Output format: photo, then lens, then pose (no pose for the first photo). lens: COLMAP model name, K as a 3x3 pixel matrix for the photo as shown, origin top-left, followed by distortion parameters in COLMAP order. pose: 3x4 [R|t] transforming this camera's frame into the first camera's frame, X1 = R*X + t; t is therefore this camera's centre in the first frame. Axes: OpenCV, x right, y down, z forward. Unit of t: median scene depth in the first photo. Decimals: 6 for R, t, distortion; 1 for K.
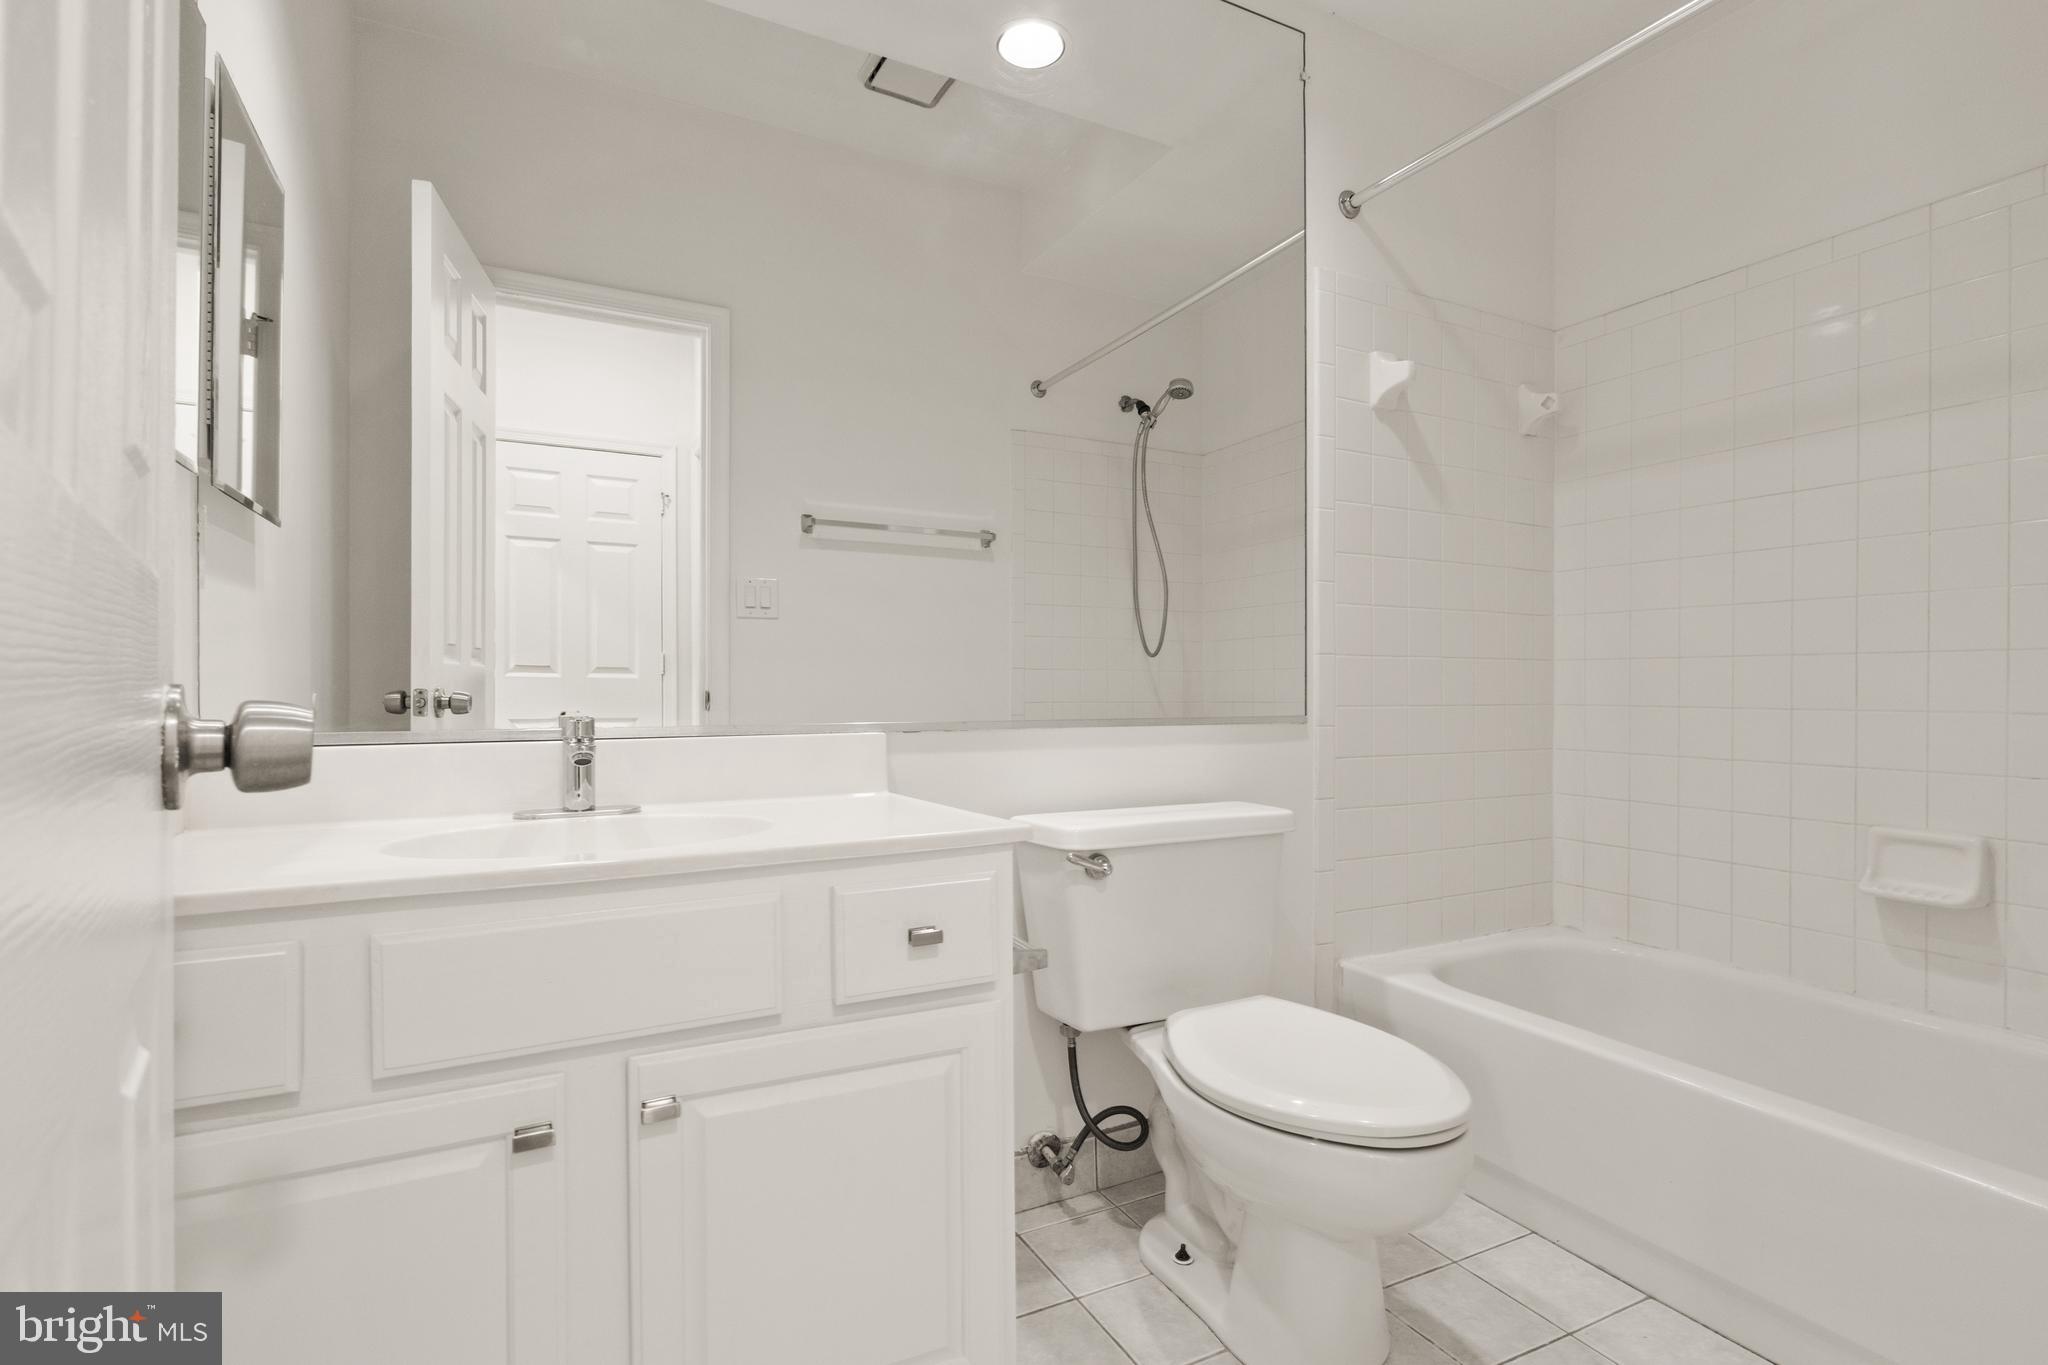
lens RADIAL K [[997.4, 0, 1024.0], [0, 997.4, 682.5], [0, 0, 1]] dist [-0.002240, -0.000446]
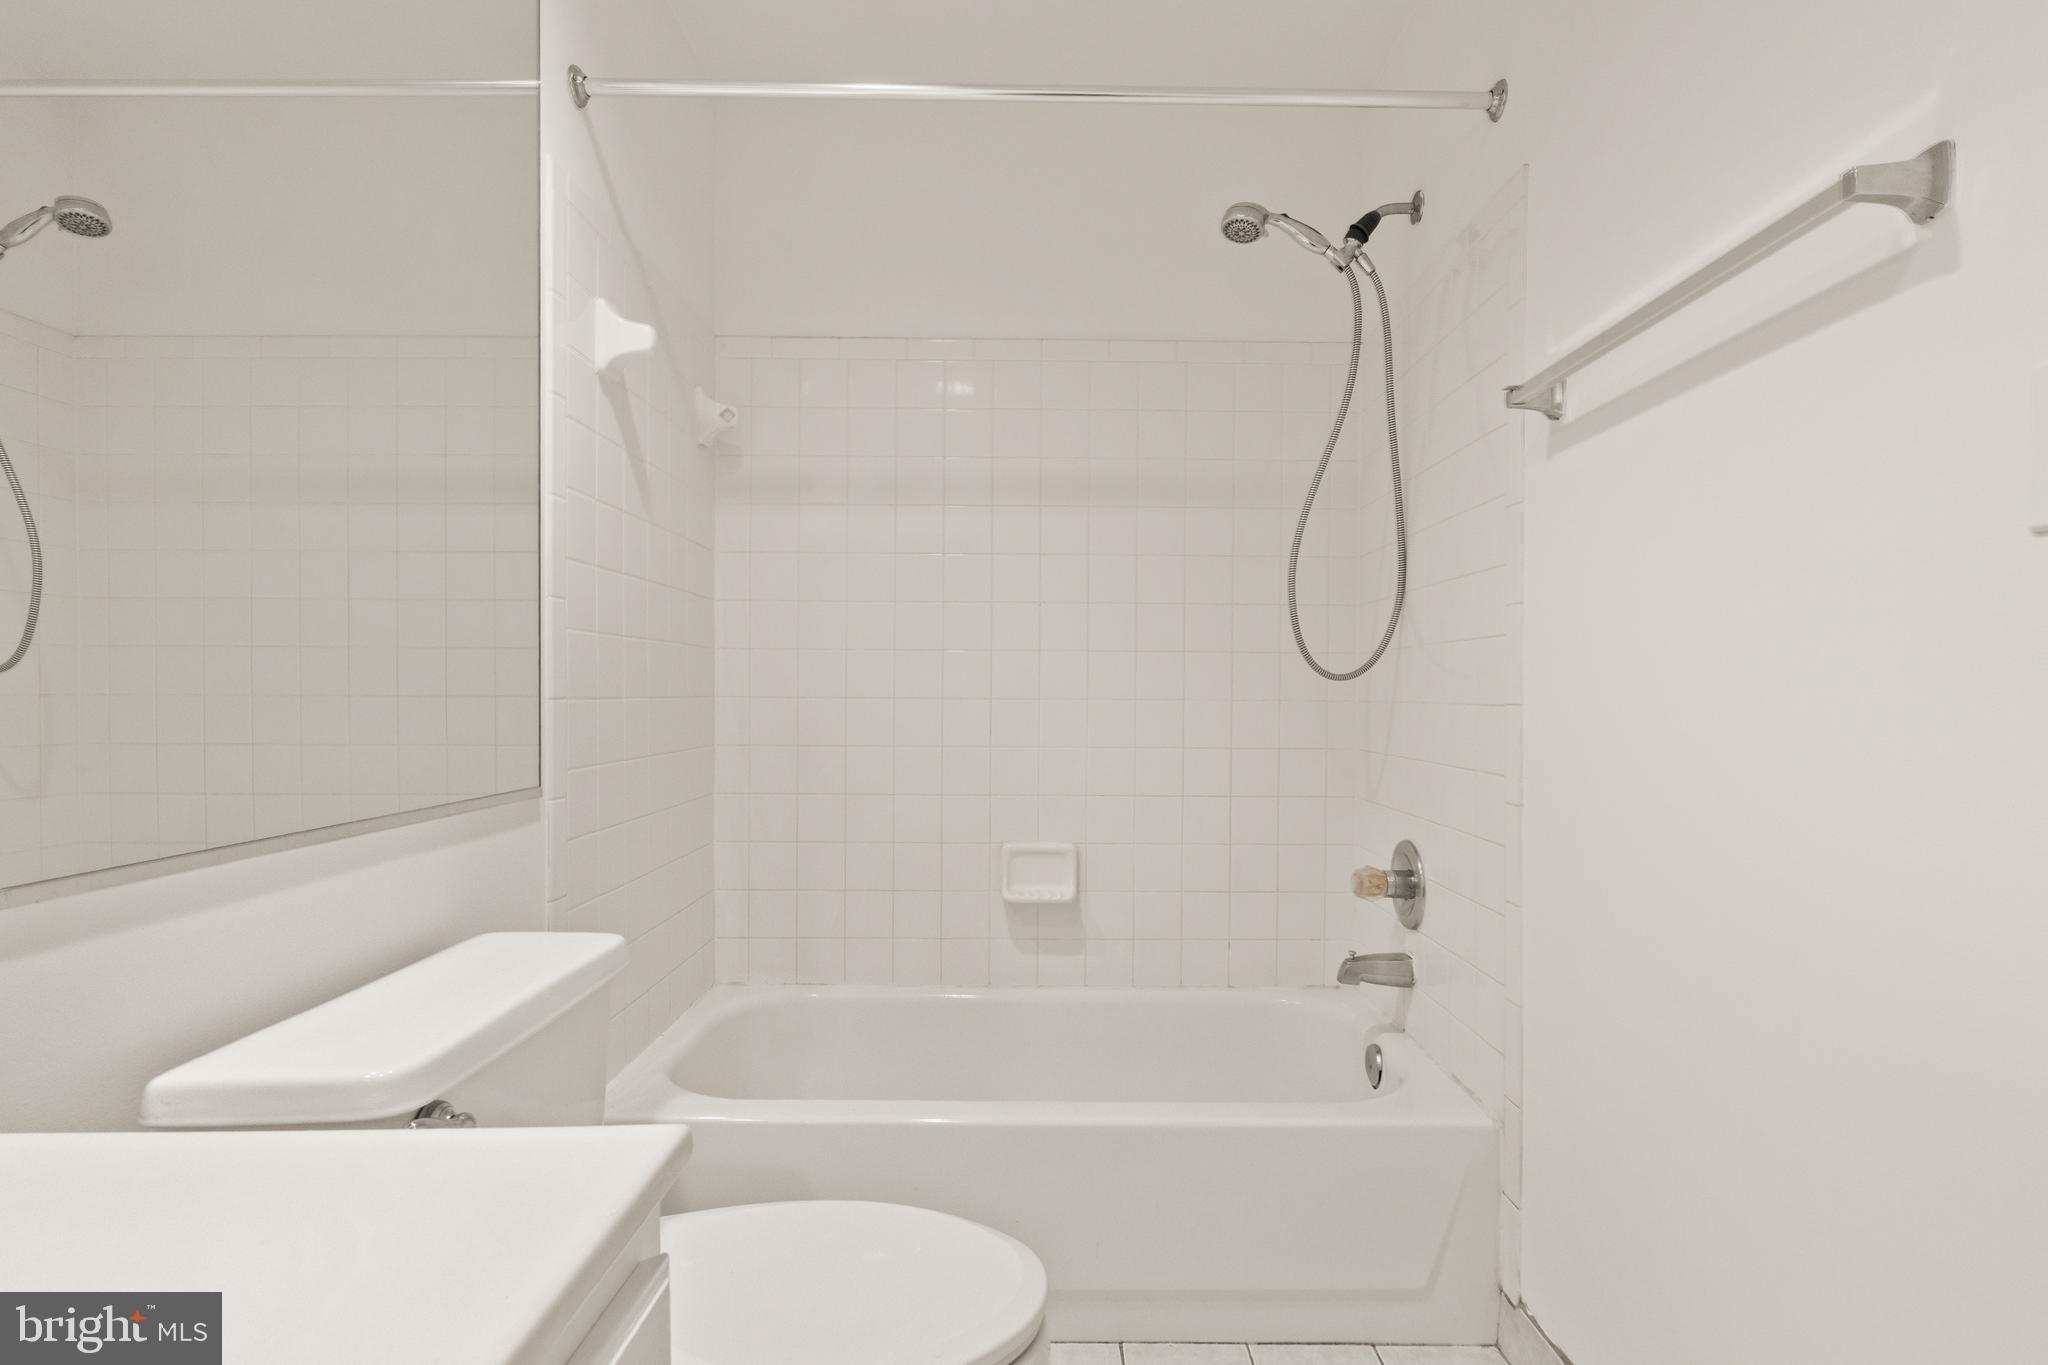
lens RADIAL K [[1048.4, 0, 1030.7], [0, 1048.4, 703.1], [0, 0, 1]] dist [-0.001649, -0.000531]
pose [[0.442981, -0.014023, 0.896421, -0.227554], [-0.009562, 0.999747, 0.020365, -0.044237], [-0.896480, -0.017593, 0.442735, 0.354348]]
